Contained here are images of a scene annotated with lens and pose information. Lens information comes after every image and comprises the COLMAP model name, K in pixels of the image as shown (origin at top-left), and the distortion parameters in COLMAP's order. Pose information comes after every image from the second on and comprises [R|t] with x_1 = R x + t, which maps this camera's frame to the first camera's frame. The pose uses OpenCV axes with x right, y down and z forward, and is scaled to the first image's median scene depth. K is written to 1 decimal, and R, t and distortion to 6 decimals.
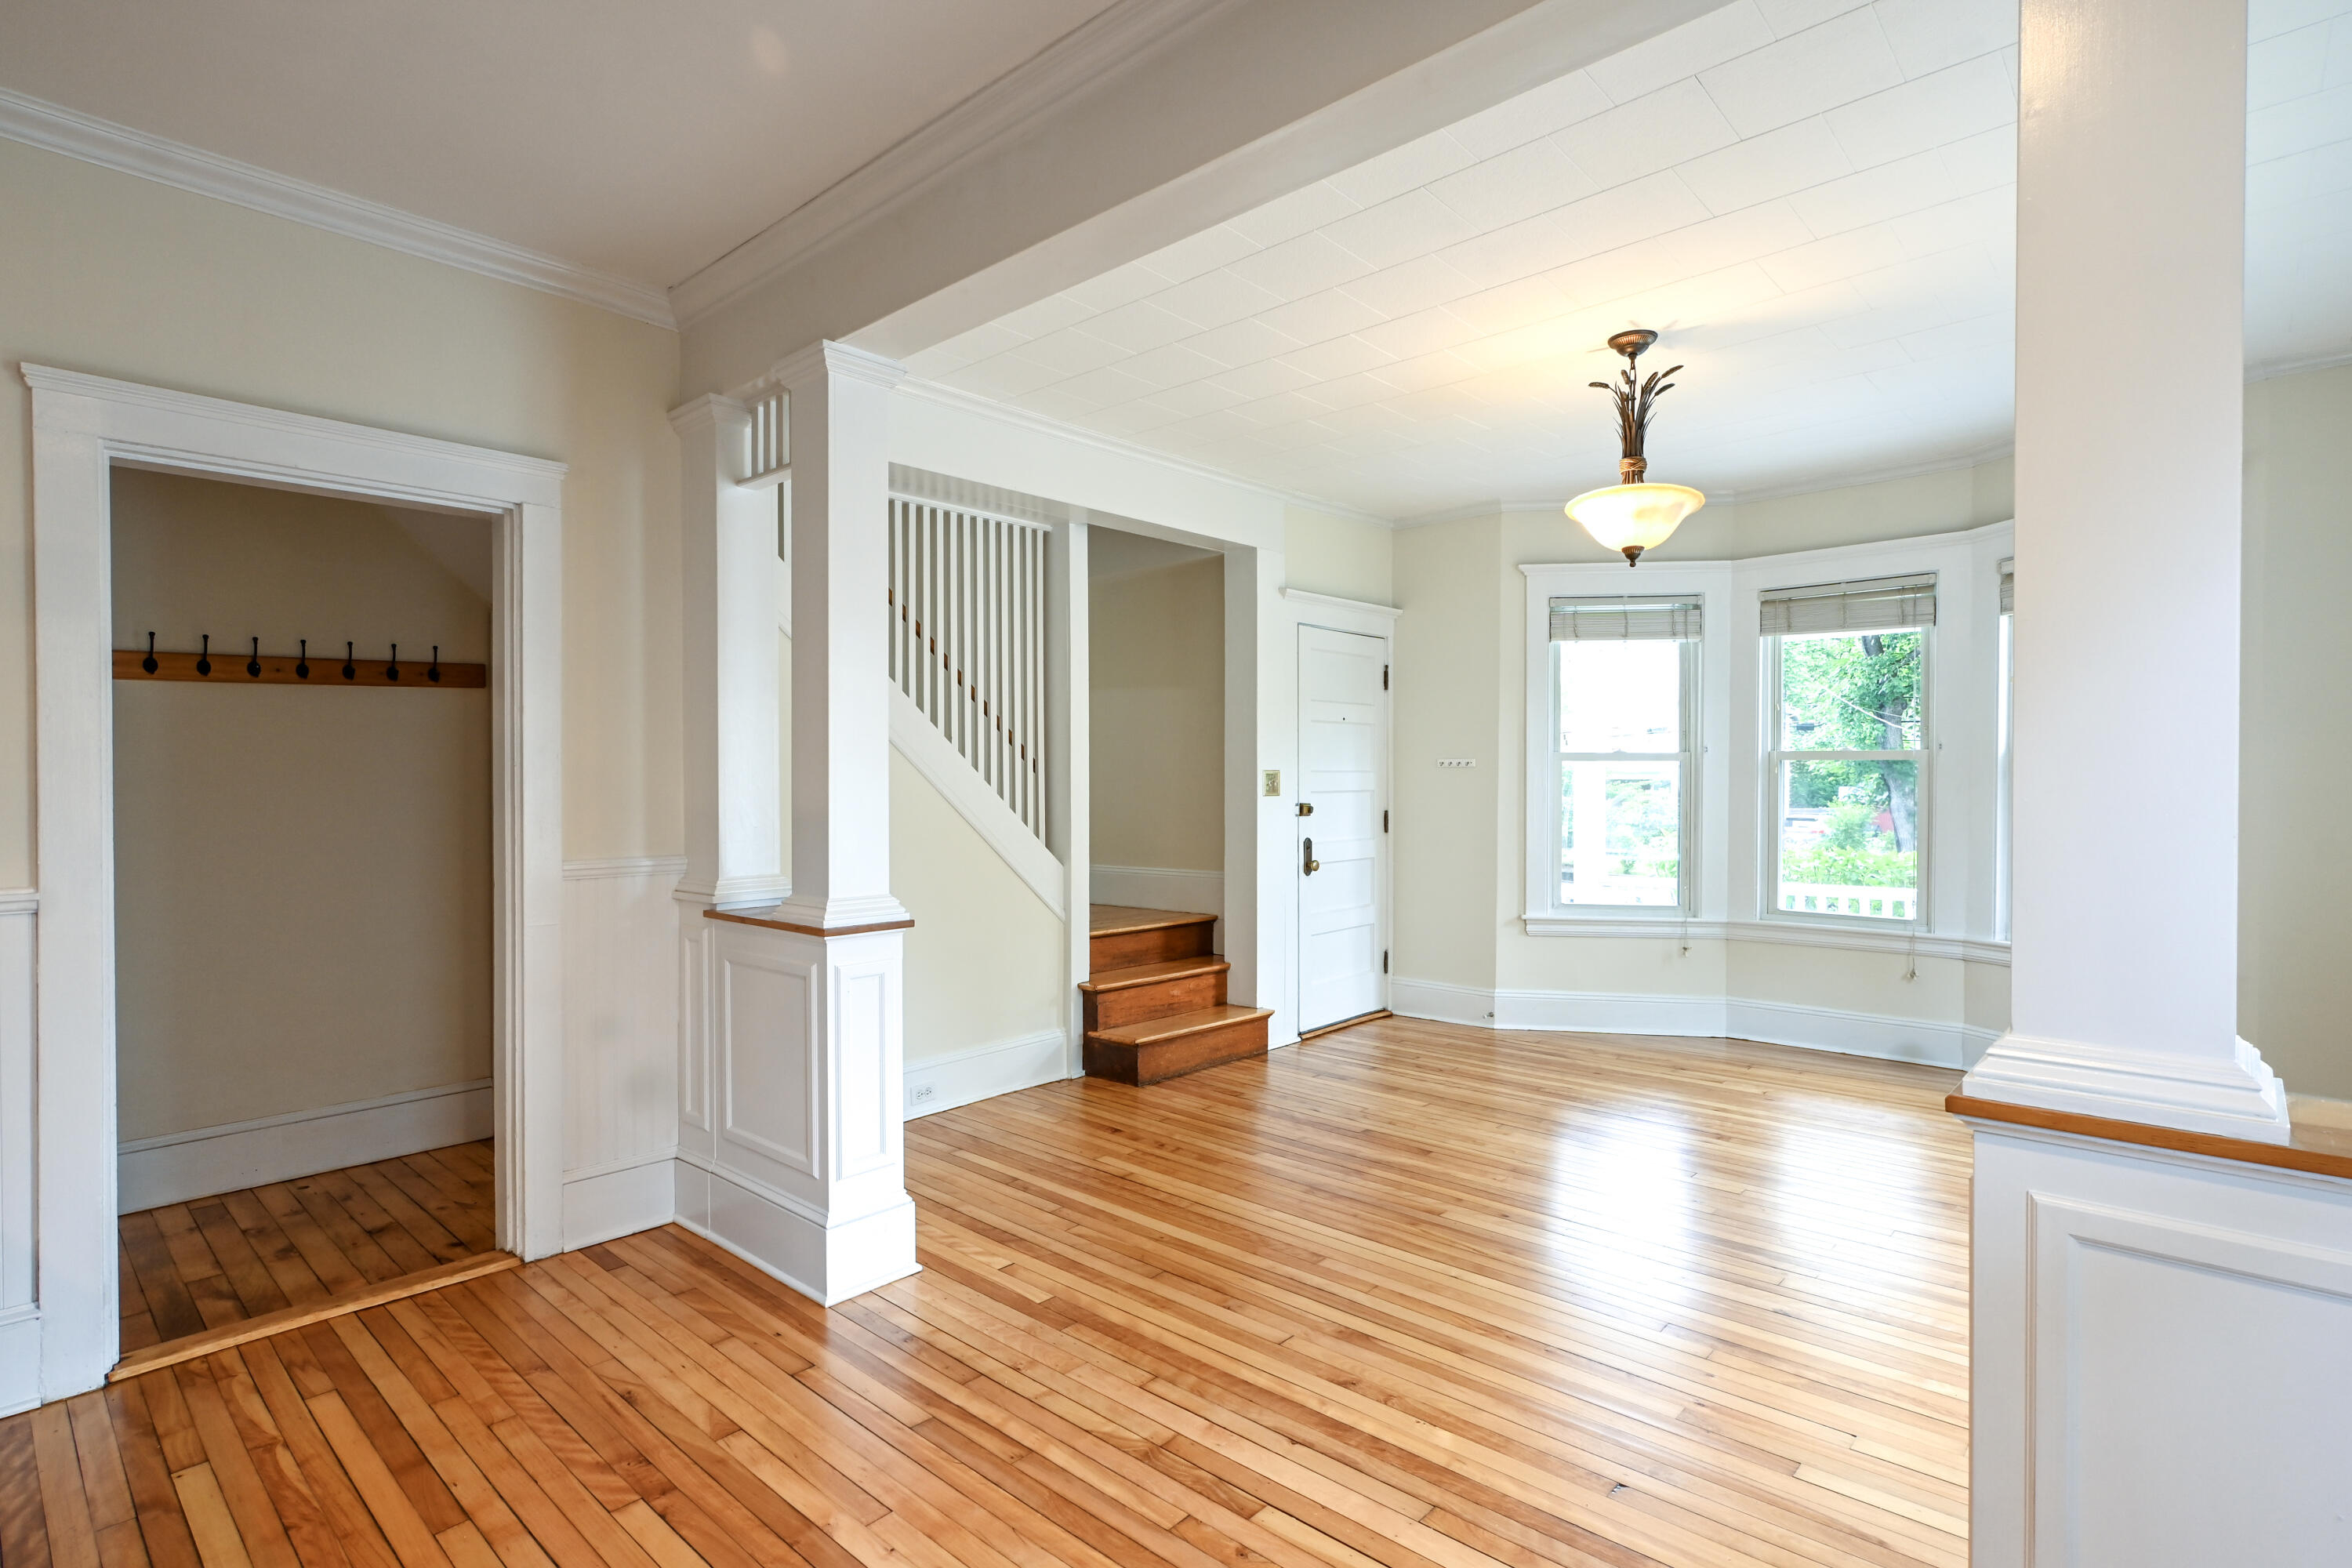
lens RADIAL K [[1165.4, 0, 1176.0], [0, 1165.4, 784.0], [0, 0, 1]] dist [0.002122, -0.000156]
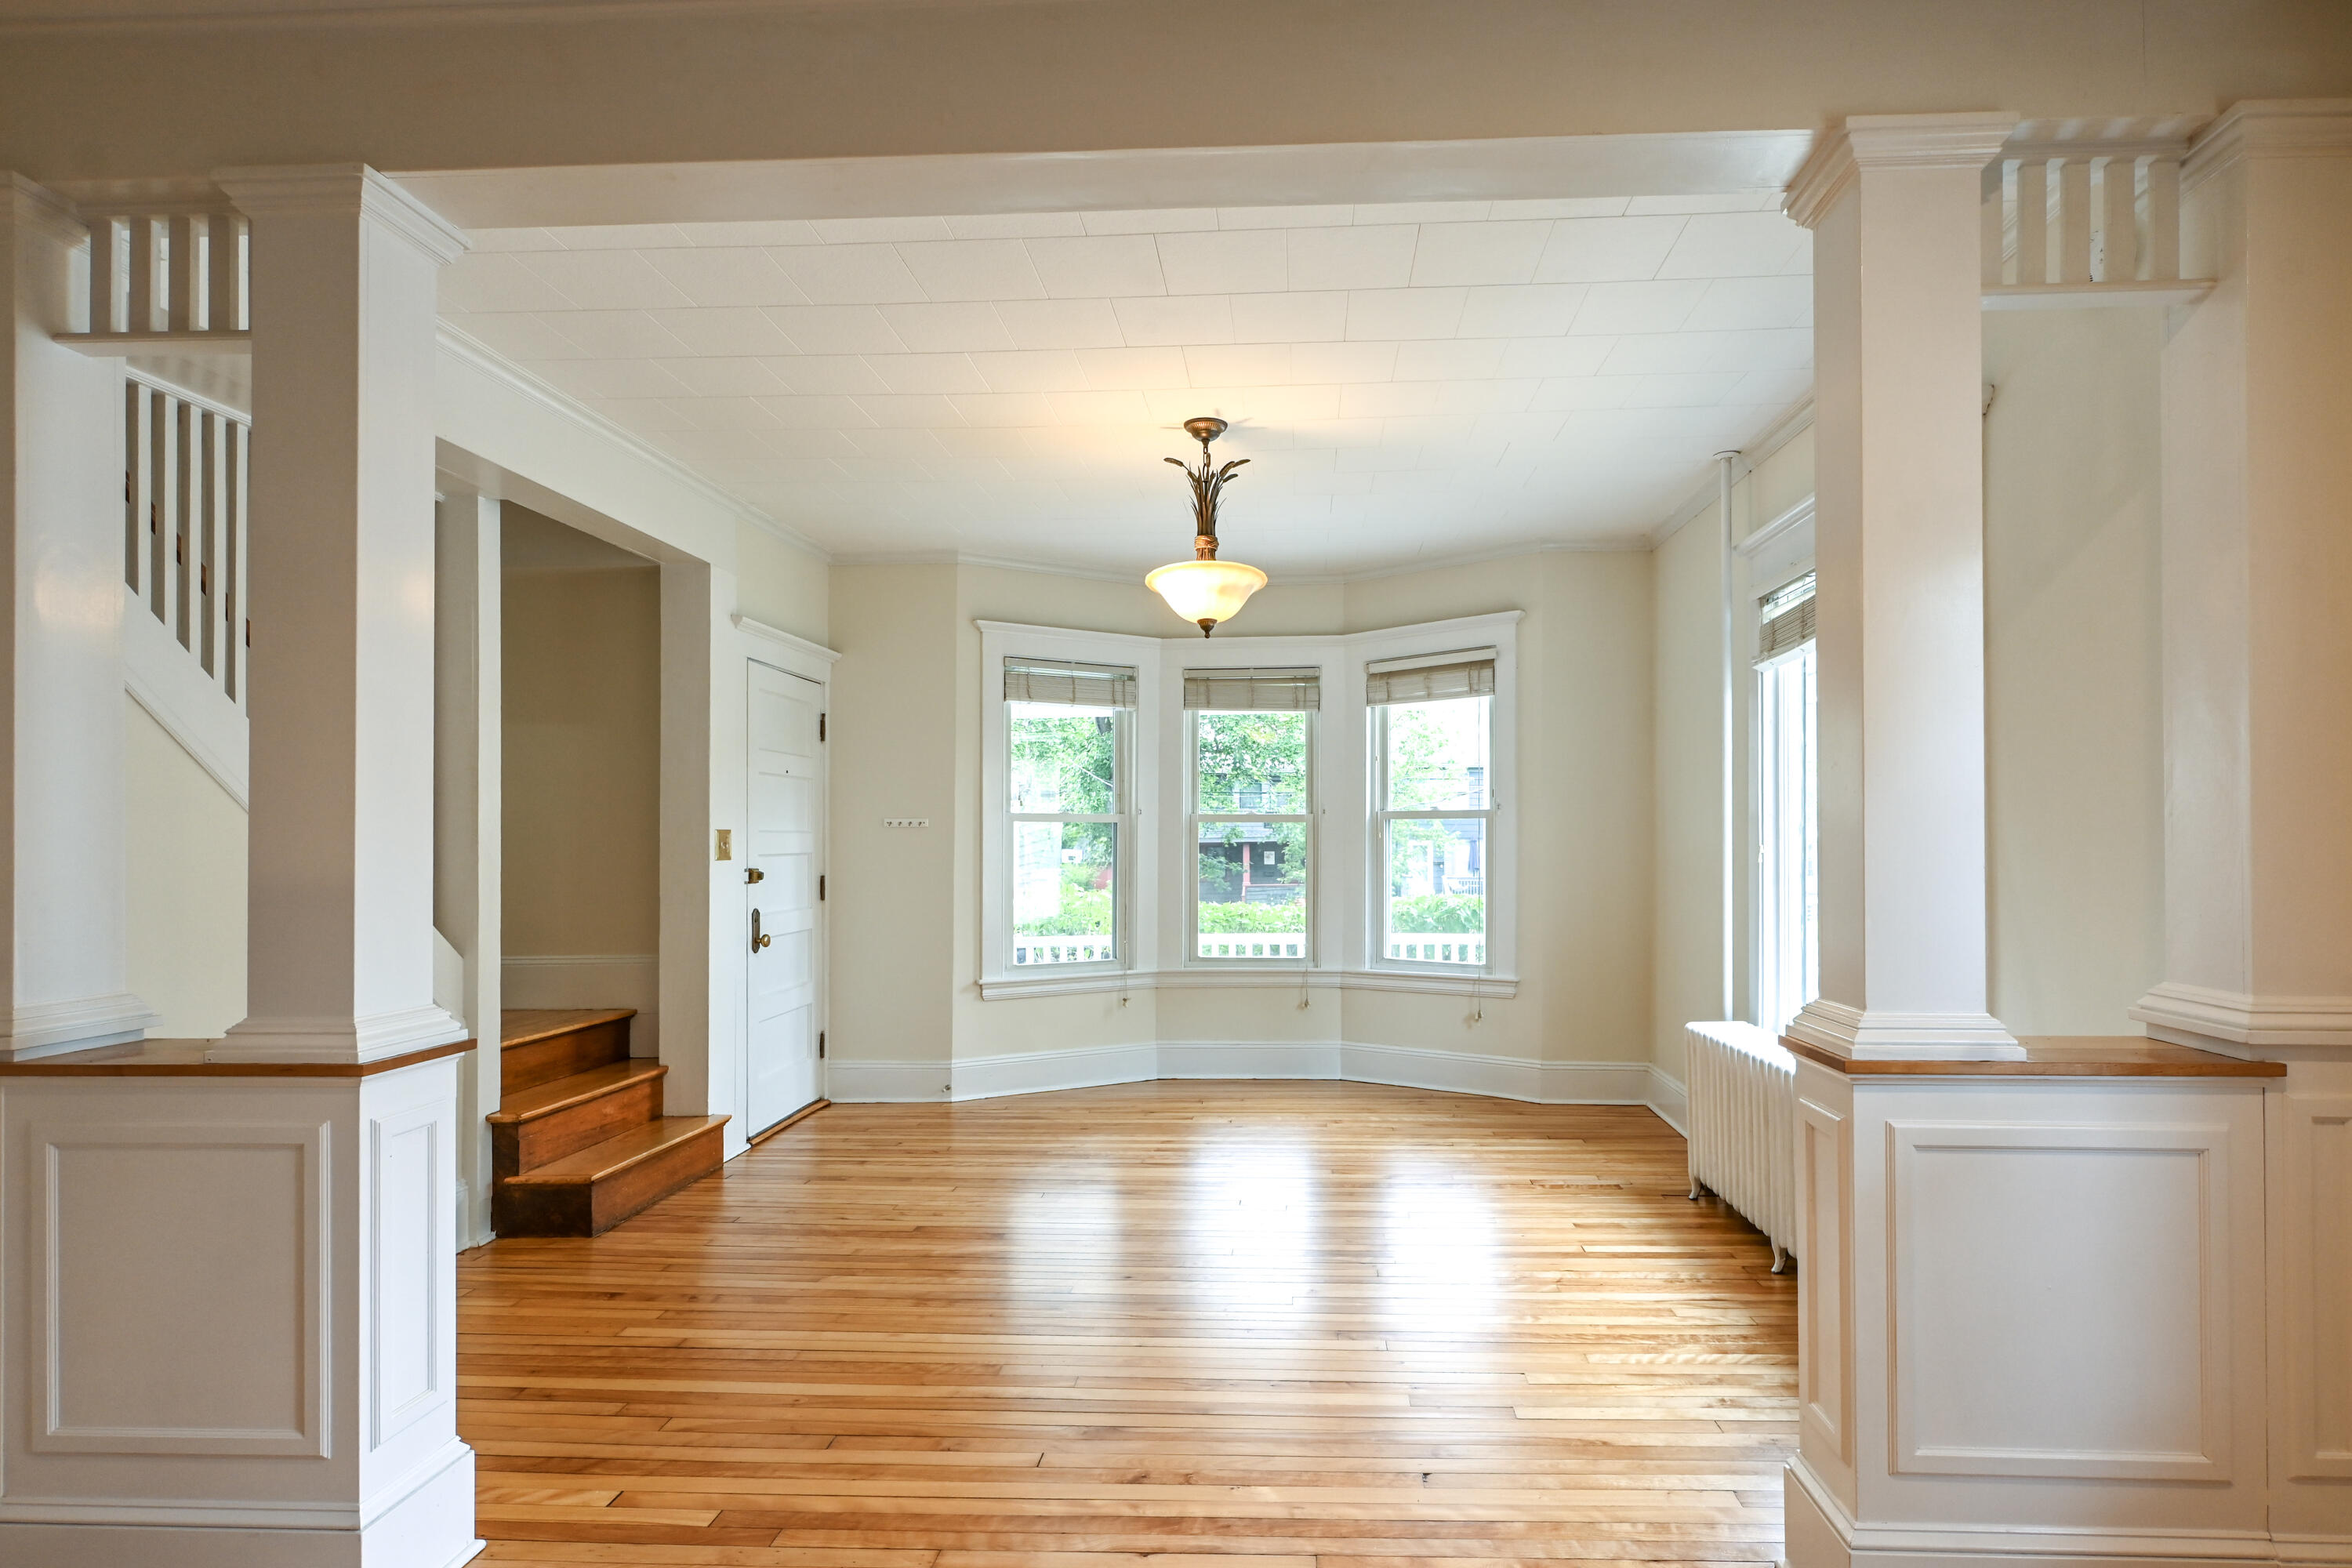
lens RADIAL K [[1231.5, 0, 1177.4], [0, 1231.5, 825.5], [0, 0, 1]] dist [0.001755, -0.000597]
pose [[0.765906, 0.007380, 0.642910, -0.256802], [0.005974, 0.999809, -0.018595, 0.004245], [-0.642924, 0.018082, 0.765716, 0.116176]]
